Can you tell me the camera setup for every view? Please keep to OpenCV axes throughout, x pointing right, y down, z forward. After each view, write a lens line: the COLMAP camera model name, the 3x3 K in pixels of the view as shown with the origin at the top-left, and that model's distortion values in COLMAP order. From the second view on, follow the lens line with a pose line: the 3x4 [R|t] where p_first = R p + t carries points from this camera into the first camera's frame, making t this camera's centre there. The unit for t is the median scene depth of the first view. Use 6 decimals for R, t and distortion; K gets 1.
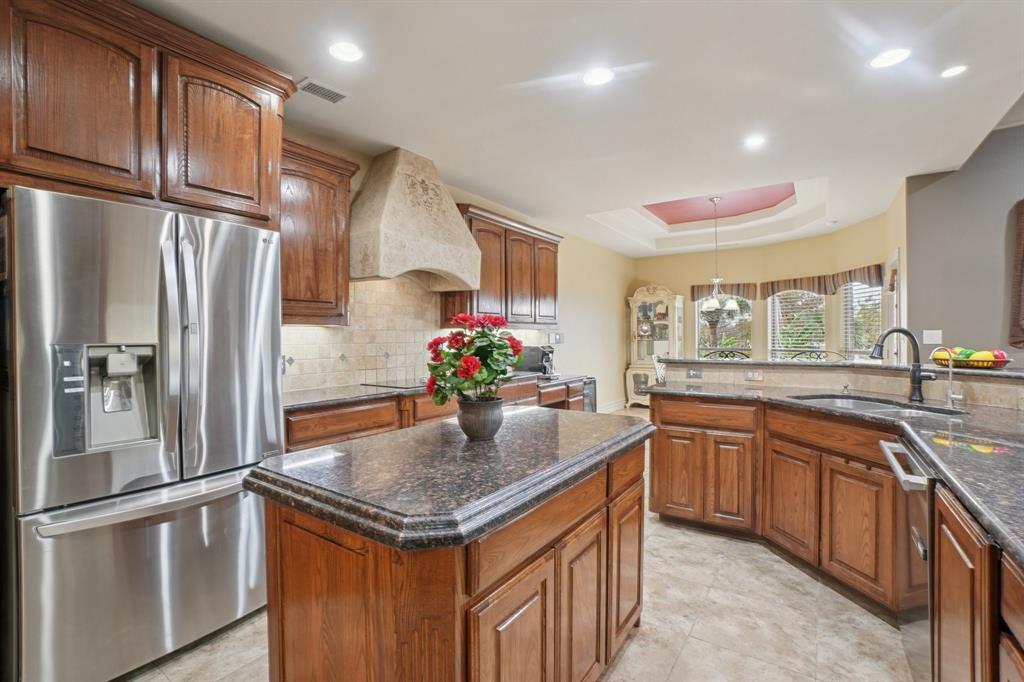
lens RADIAL K [[467.1, 0, 516.7], [0, 467.1, 339.8], [0, 0, 1]] dist [-0.053533, 0.002139]
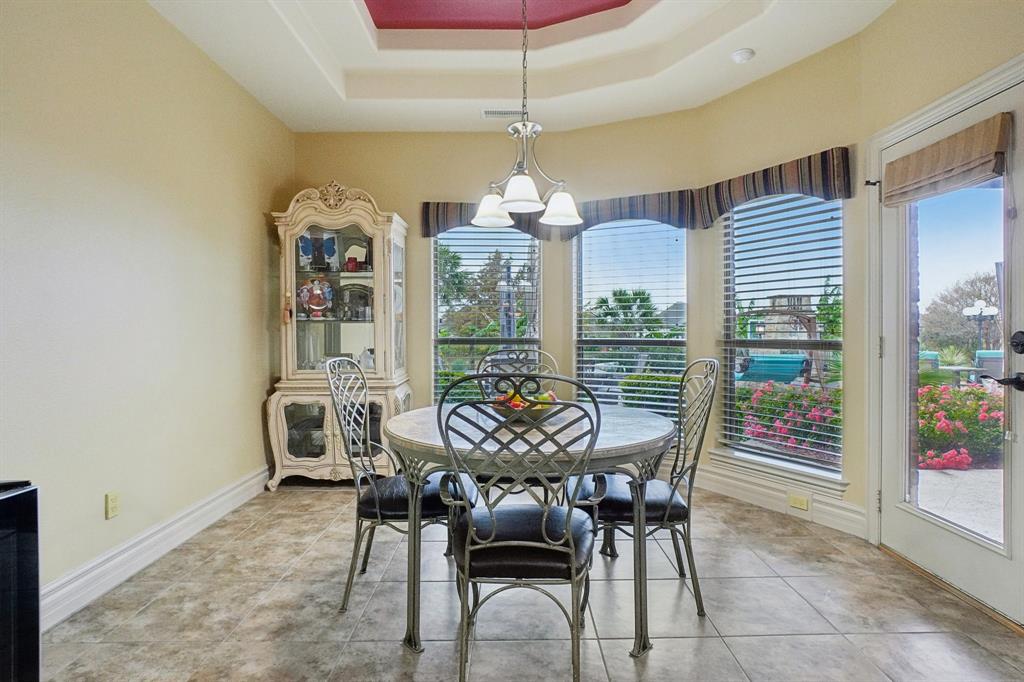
lens RADIAL K [[532.1, 0, 519.1], [0, 532.1, 332.6], [0, 0, 1]] dist [-0.042000, 0.008555]
pose [[0.827251, 0.000506, 0.561832, 0.320630], [0.000581, 0.999998, -0.001757, 0.024758], [-0.561832, 0.001780, 0.827249, 1.017899]]
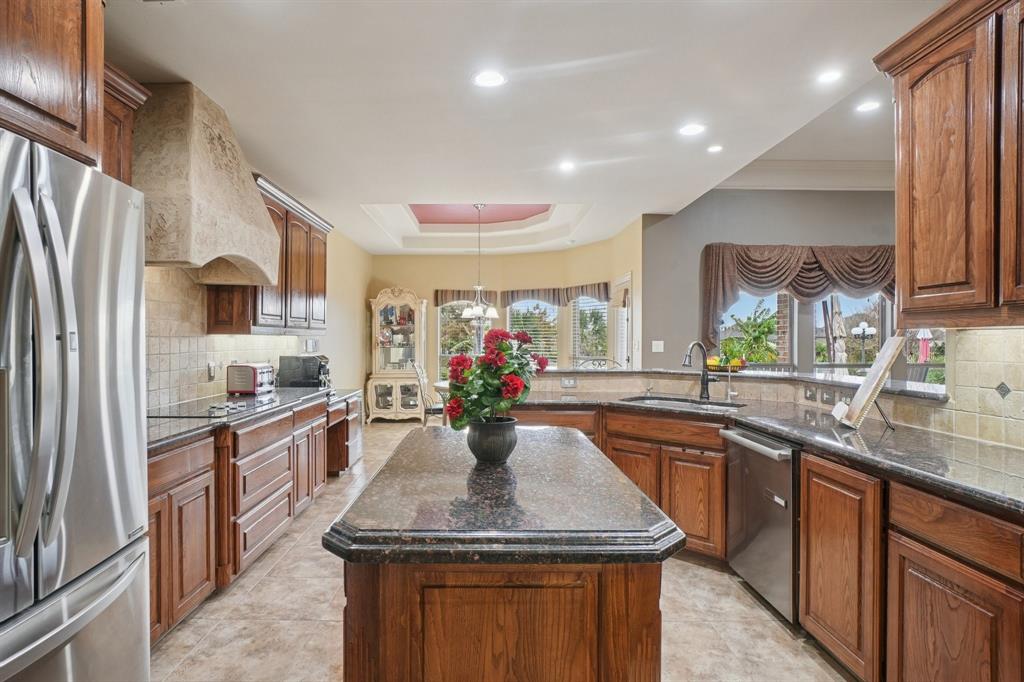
lens RADIAL K [[532.1, 0, 506.1], [0, 532.1, 345.1], [0, 0, 1]] dist [-0.042000, 0.008555]
pose [[0.815841, 0.002075, 0.578273, -0.266455], [-0.003179, 0.999995, 0.000897, -0.009768], [-0.578268, -0.002570, 0.815843, 0.047752]]
